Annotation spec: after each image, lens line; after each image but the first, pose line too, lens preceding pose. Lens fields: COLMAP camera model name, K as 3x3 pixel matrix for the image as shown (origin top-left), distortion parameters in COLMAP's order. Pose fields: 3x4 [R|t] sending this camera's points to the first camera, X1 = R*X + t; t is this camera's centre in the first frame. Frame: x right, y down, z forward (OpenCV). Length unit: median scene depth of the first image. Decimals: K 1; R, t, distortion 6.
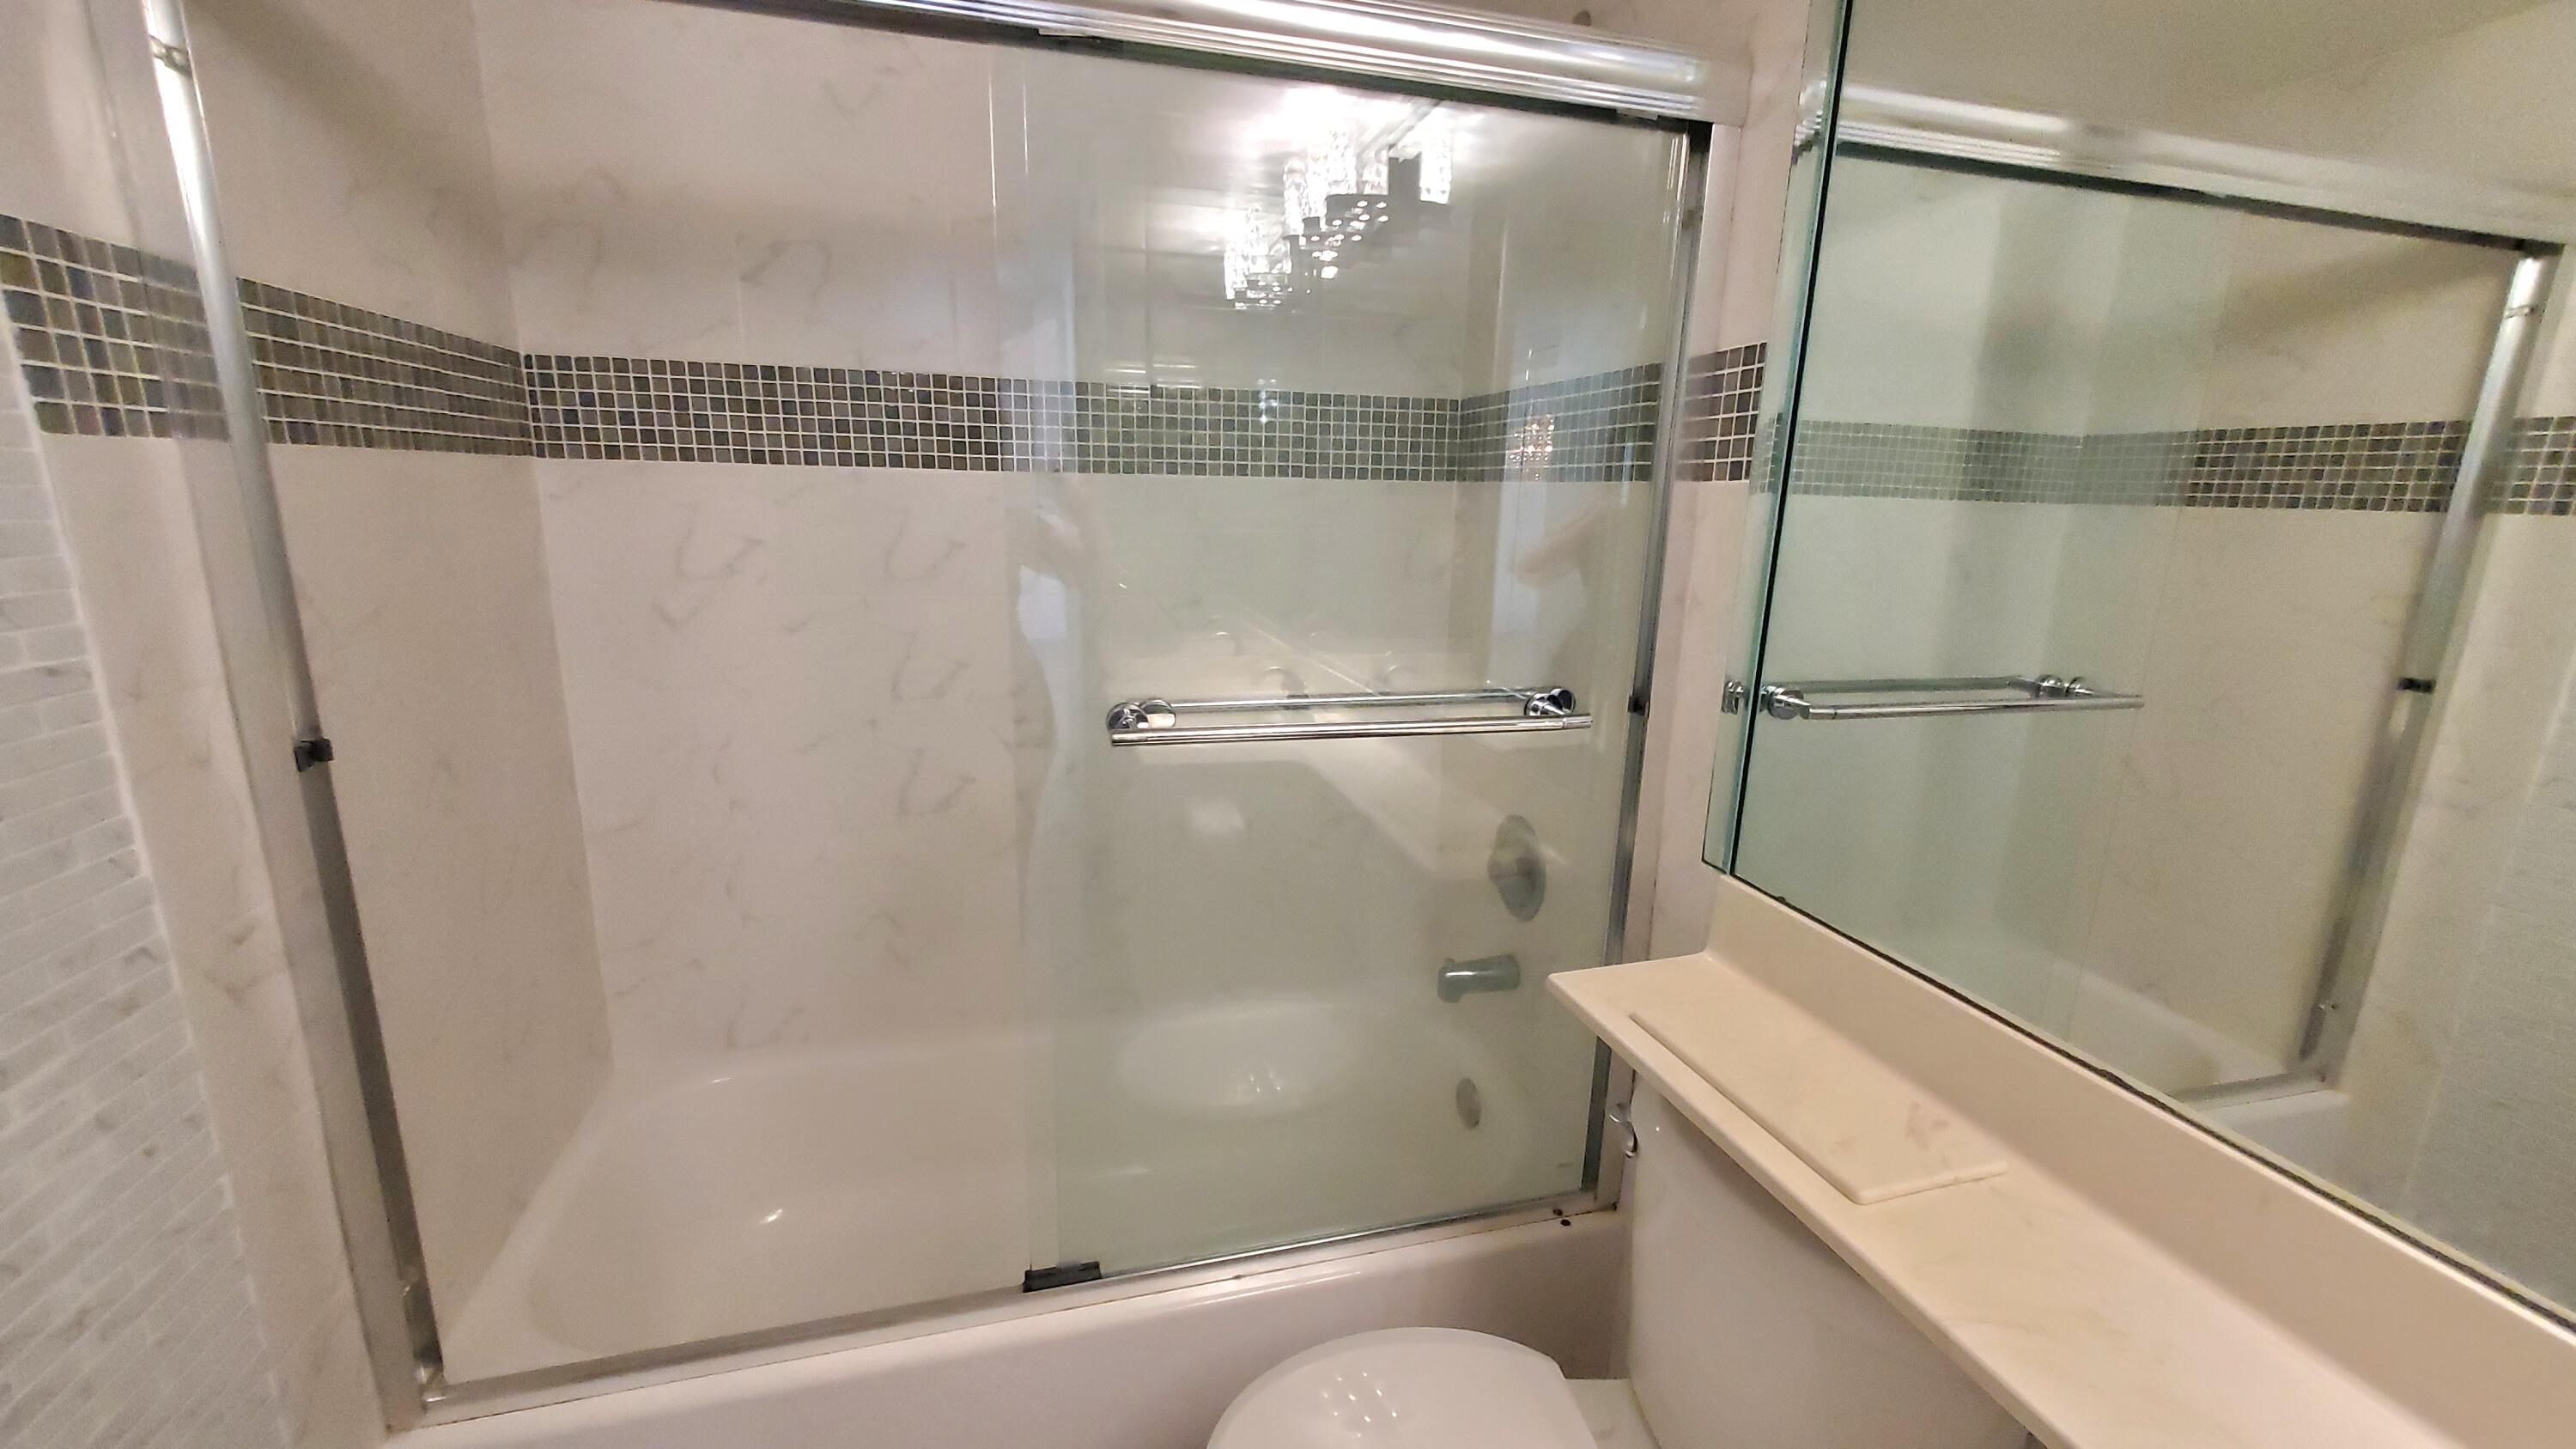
lens RADIAL K [[1021.7, 0, 1285.3], [0, 1021.7, 739.4], [0, 0, 1]] dist [0.005705, -0.001884]
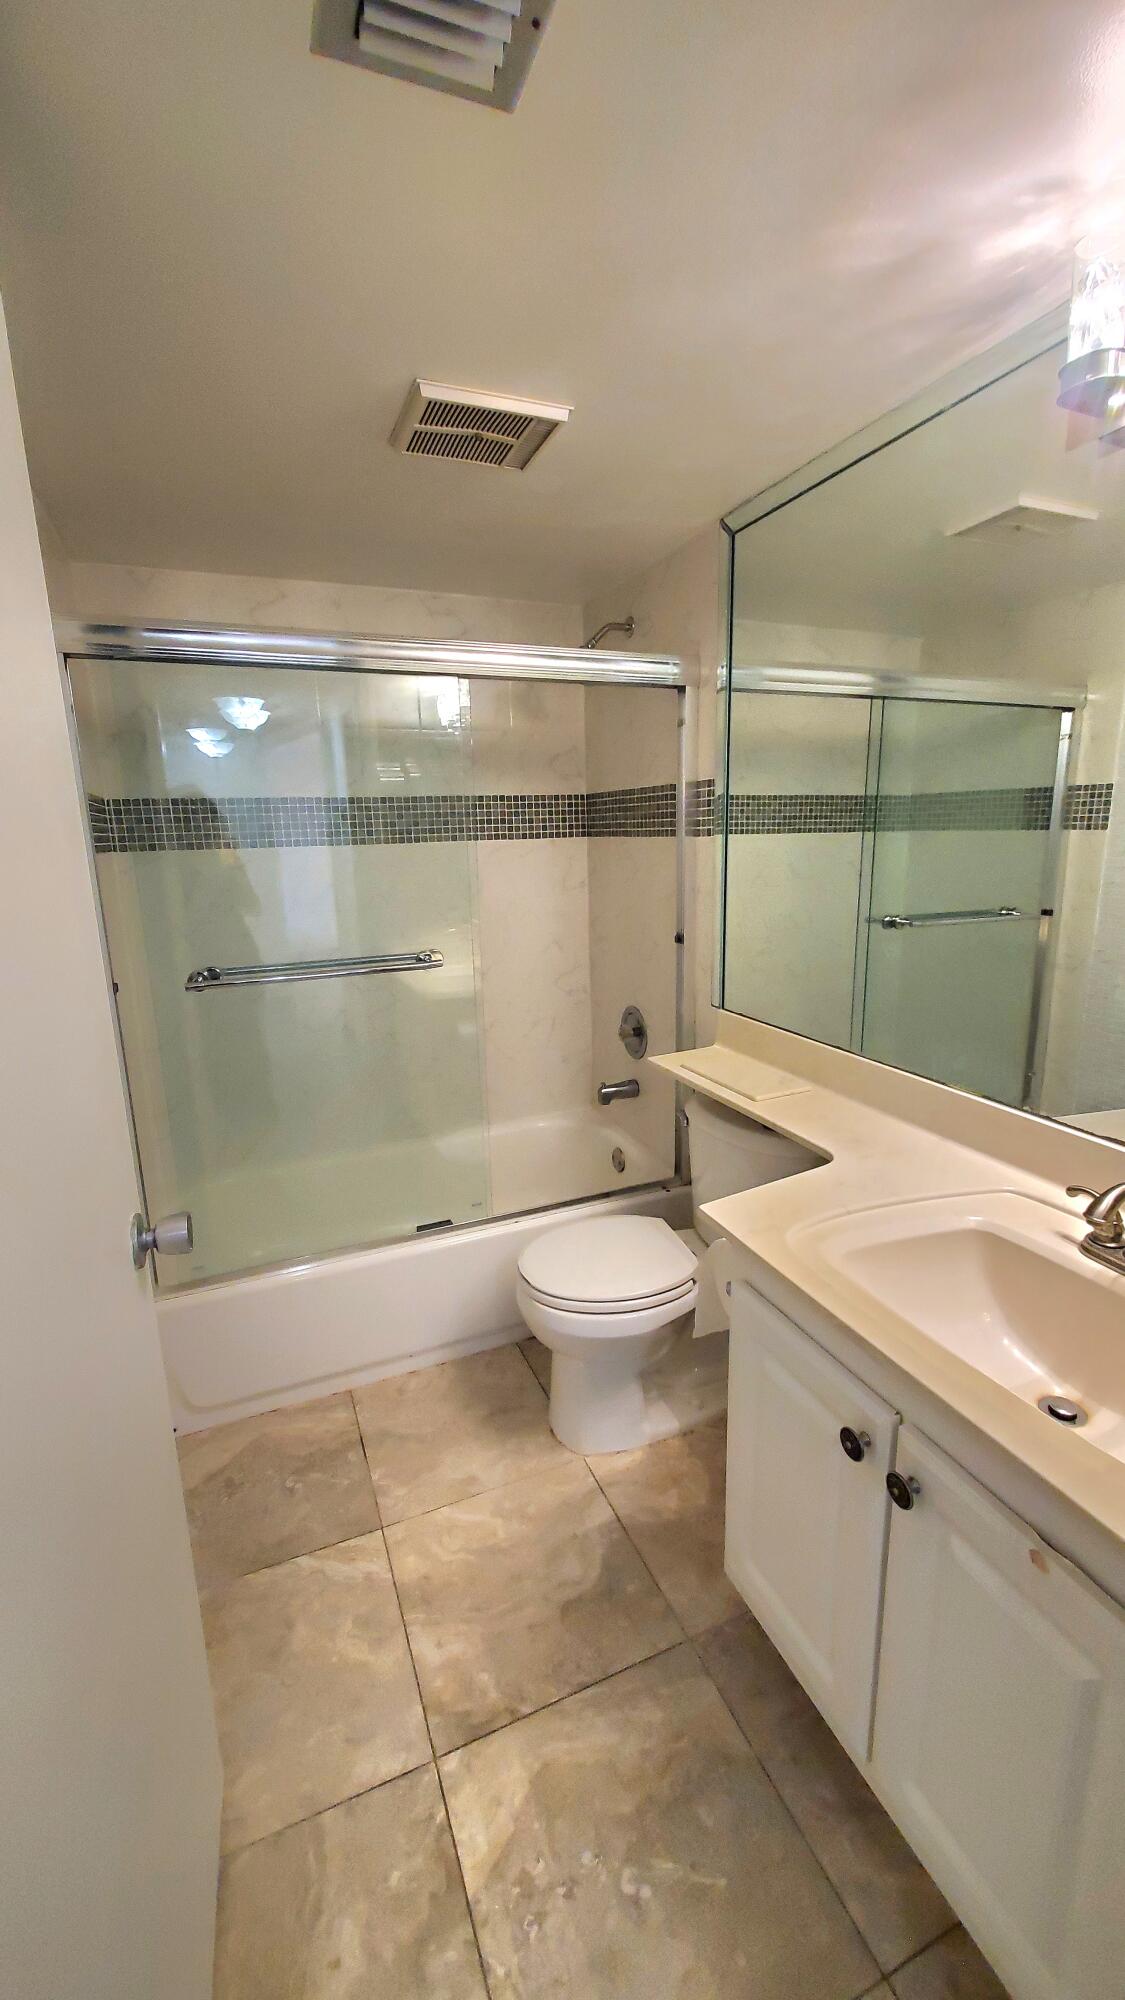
lens RADIAL K [[793.1, 0, 556.4], [0, 793.1, 1009.8], [0, 0, 1]] dist [0.005705, -0.001884]
pose [[0.990091, -0.075977, 0.118098, -0.100505], [0.077906, 0.996891, -0.011794, 0.092356], [-0.116835, 0.020878, 0.992932, -0.517344]]
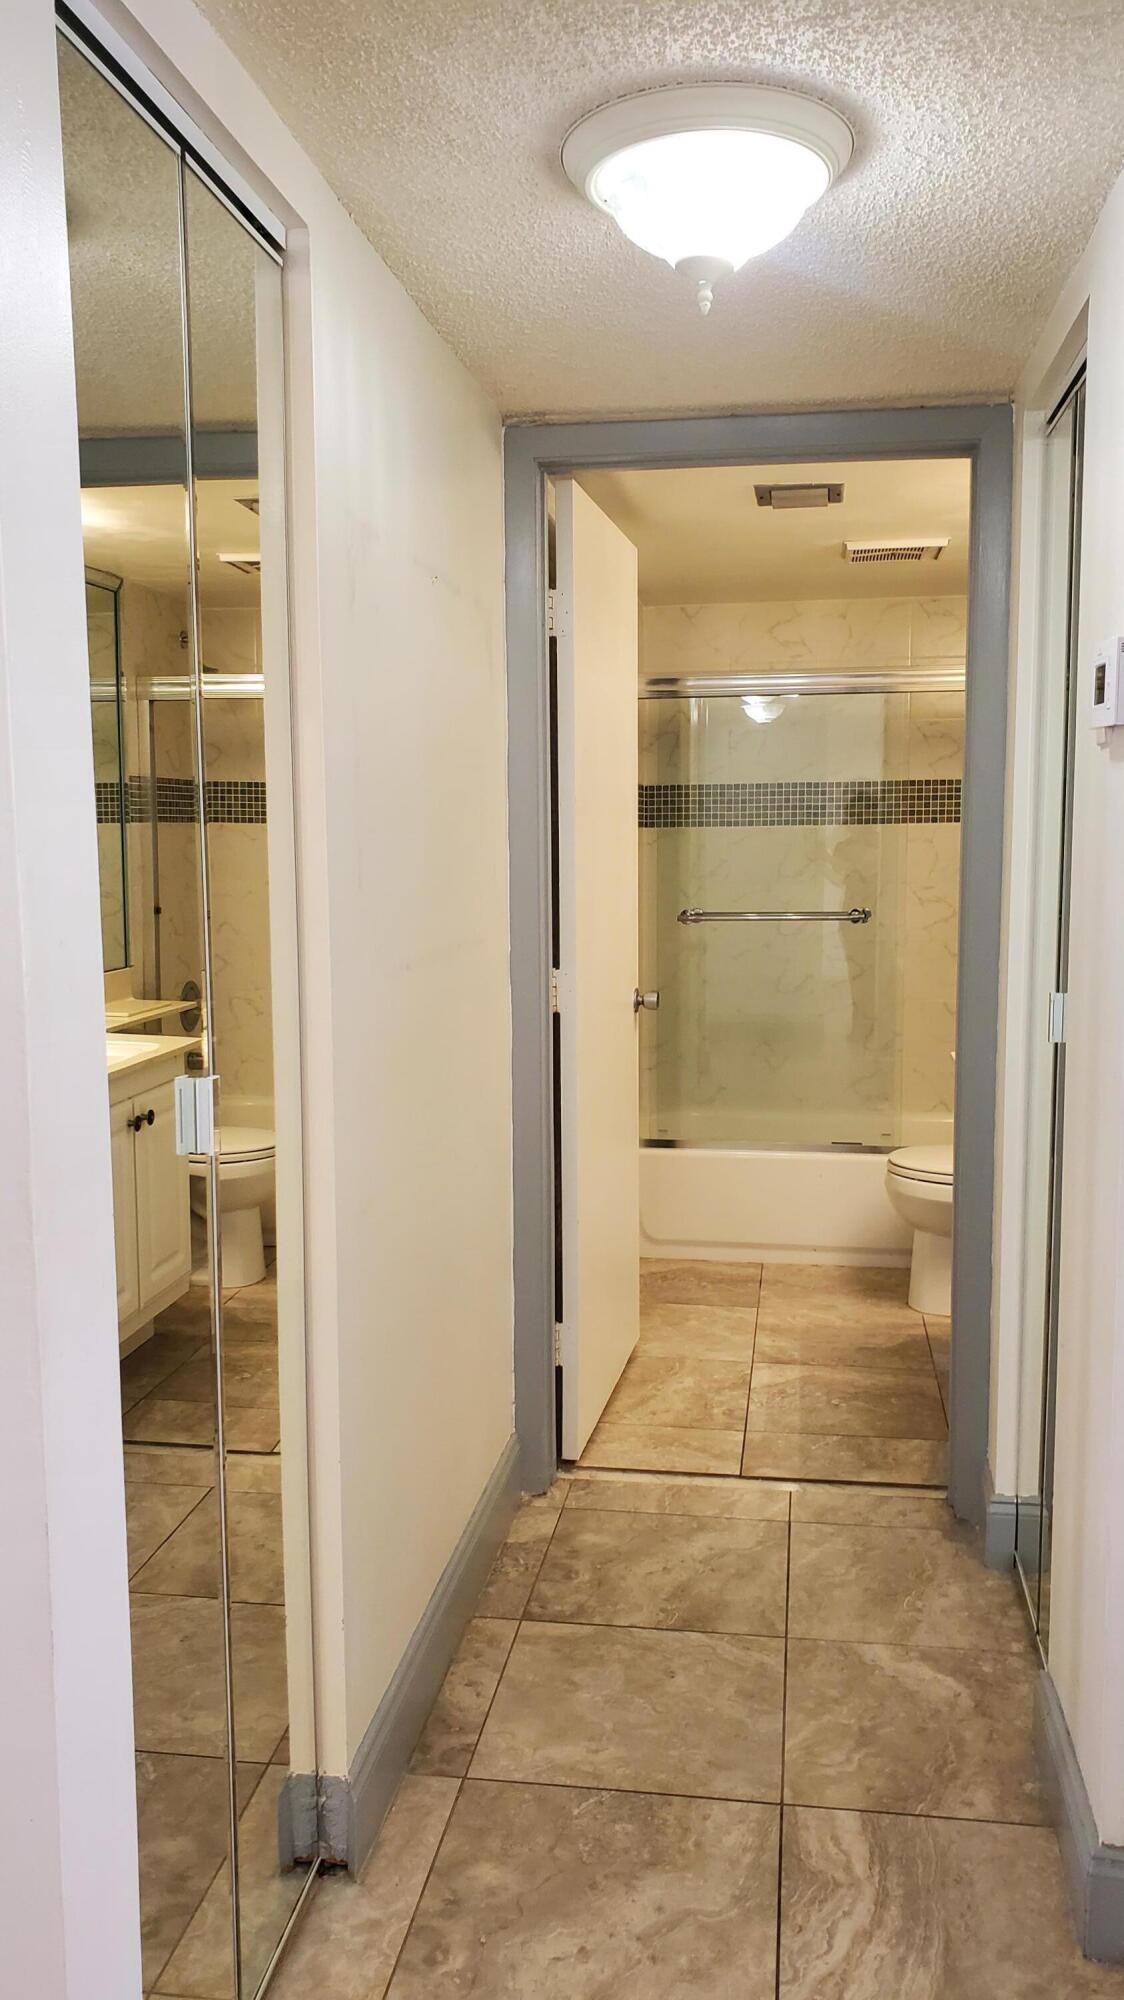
lens RADIAL K [[1651.4, 0, 568.0], [0, 1651.4, 1006.4], [0, 0, 1]] dist [0.126296, -0.022748]
pose [[0.917381, 0.011441, -0.397846, 0.593834], [-0.062690, 0.991263, -0.116048, 0.549612], [0.393043, 0.131401, 0.910083, -2.322338]]
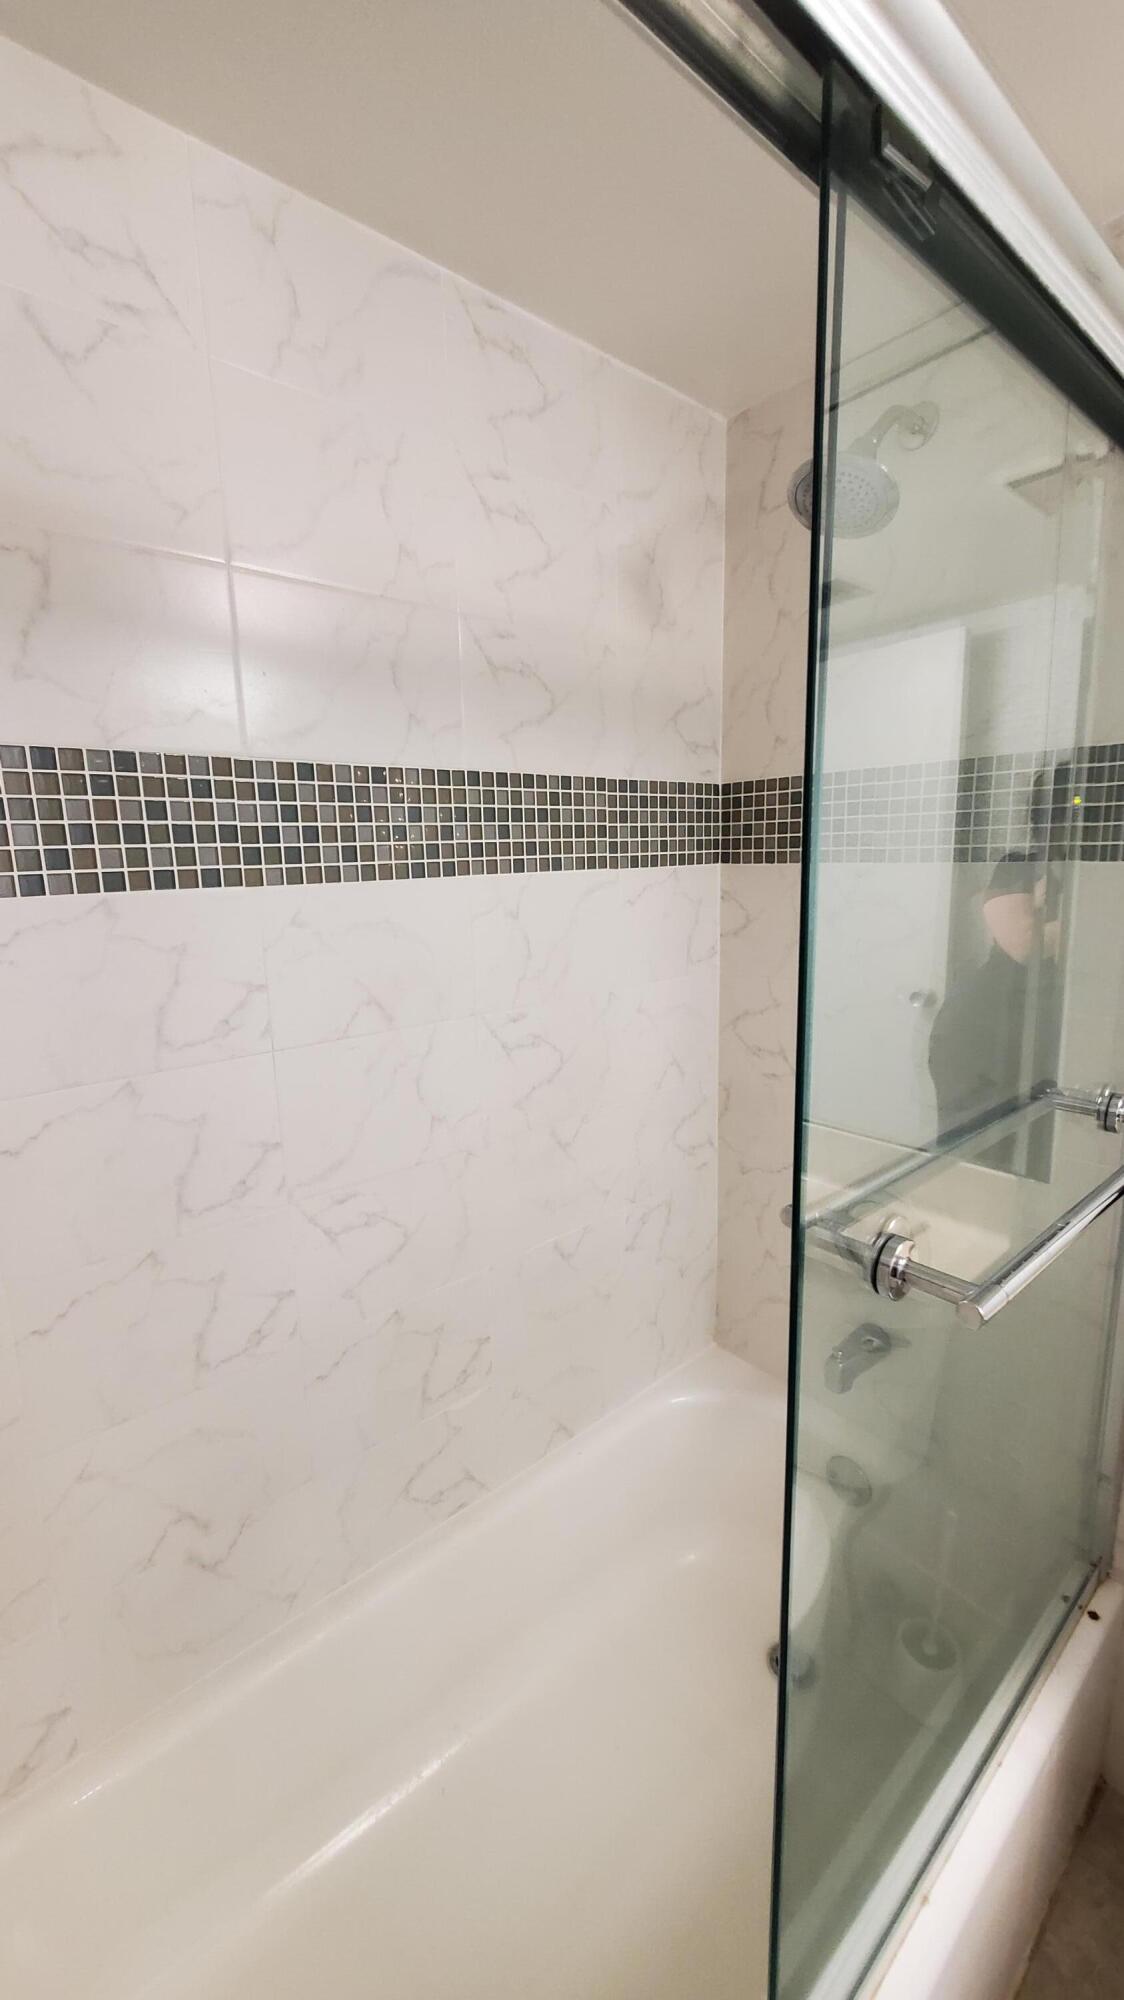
lens RADIAL K [[793.1, 0, 557.3], [0, 793.1, 1009.8], [0, 0, 1]] dist [0.005705, -0.001884]
pose [[0.911738, -0.124310, 0.391512, -0.359503], [0.143102, 0.989524, -0.019062, -0.136732], [-0.385041, 0.073406, 0.919976, 0.408499]]
